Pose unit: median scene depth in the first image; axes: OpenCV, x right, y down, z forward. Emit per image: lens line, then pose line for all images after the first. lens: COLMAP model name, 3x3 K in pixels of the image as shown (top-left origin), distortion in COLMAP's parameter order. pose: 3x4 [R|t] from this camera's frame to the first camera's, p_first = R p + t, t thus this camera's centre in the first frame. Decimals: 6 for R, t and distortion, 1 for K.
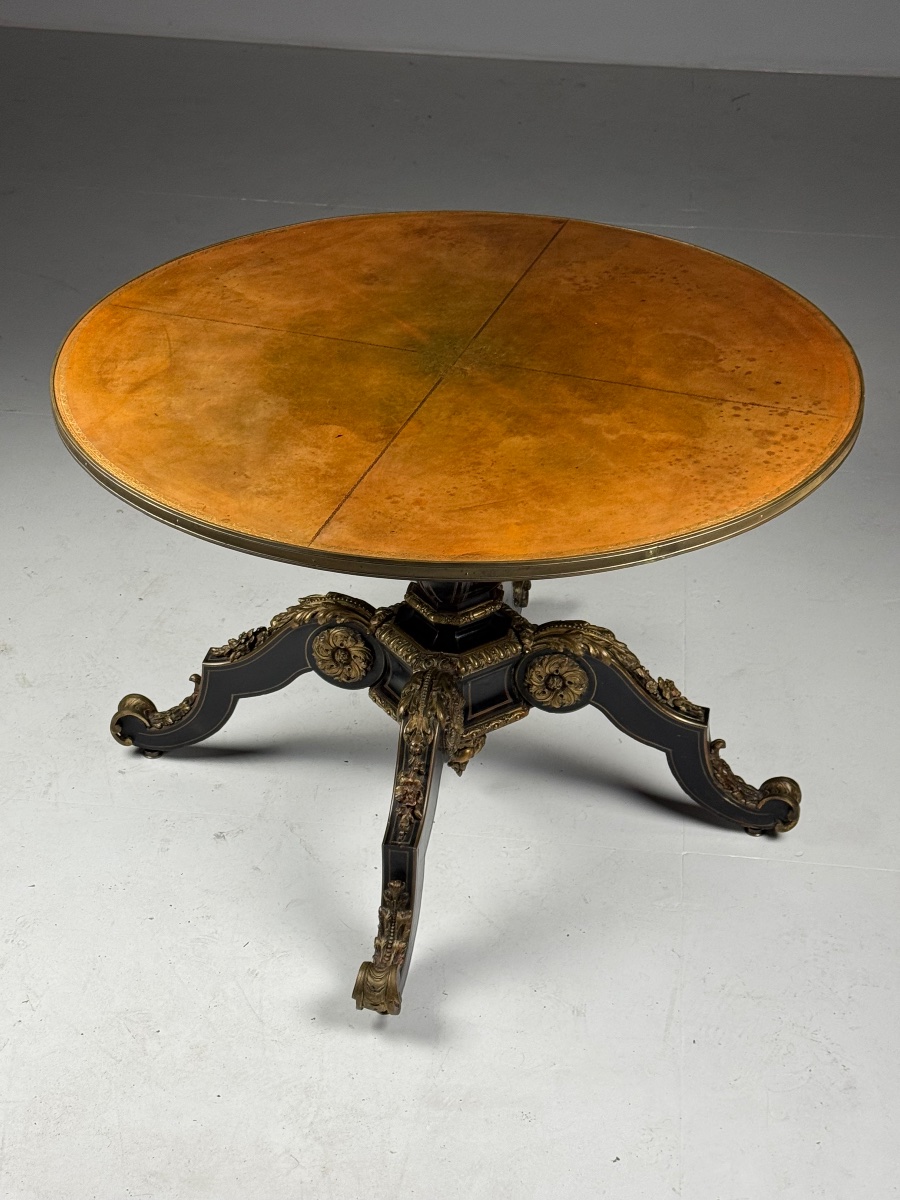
lens RADIAL K [[2083.9, 0, 445.9], [0, 2083.9, 594.4], [0, 0, 1]] dist [0.101348, 0.000000]
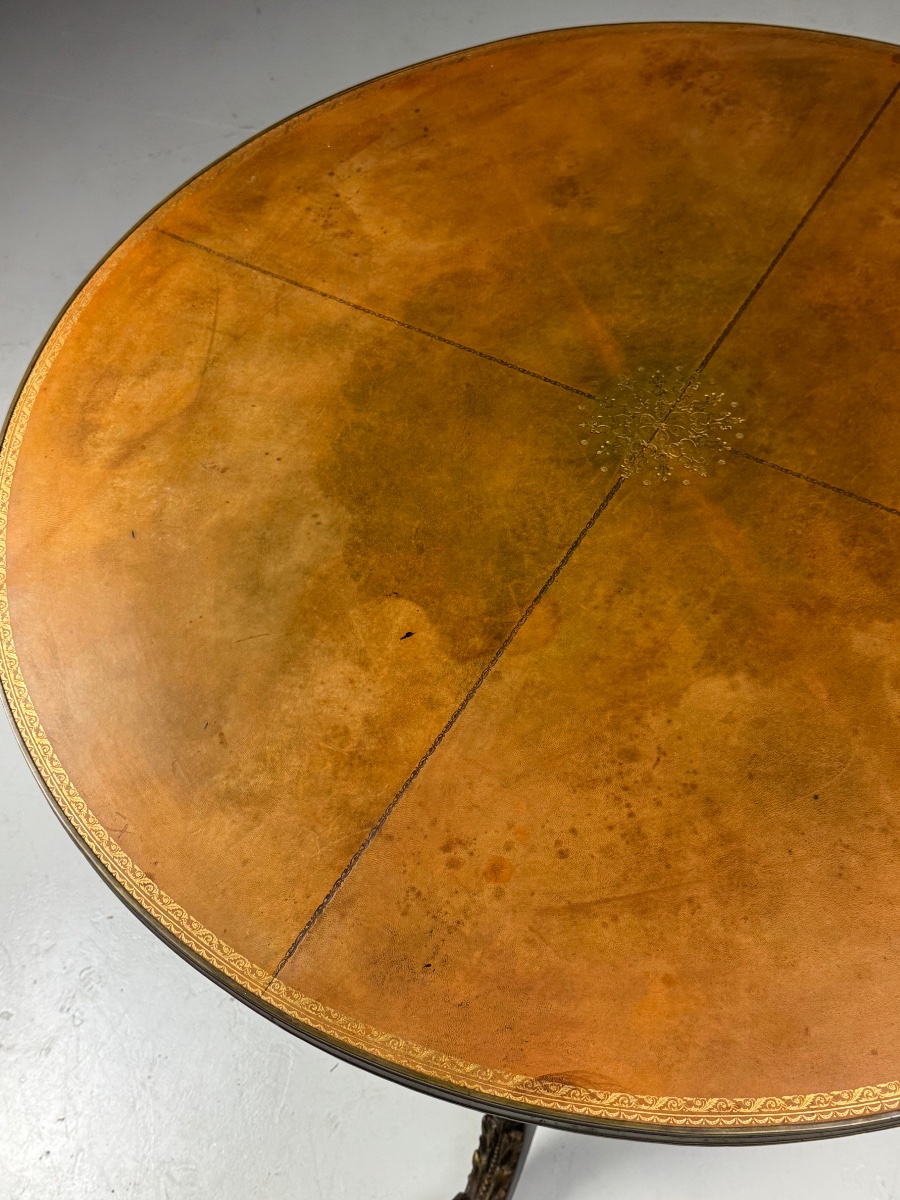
lens RADIAL K [[1382.7, 0, 451.6], [0, 1382.7, 602.5], [0, 0, 1]] dist [0.114688, 0.000000]
pose [[0.969641, 0.134822, -0.204010, 0.036019], [-0.040431, 0.911188, 0.410002, -0.230943], [0.241169, -0.389306, 0.888976, 0.633480]]
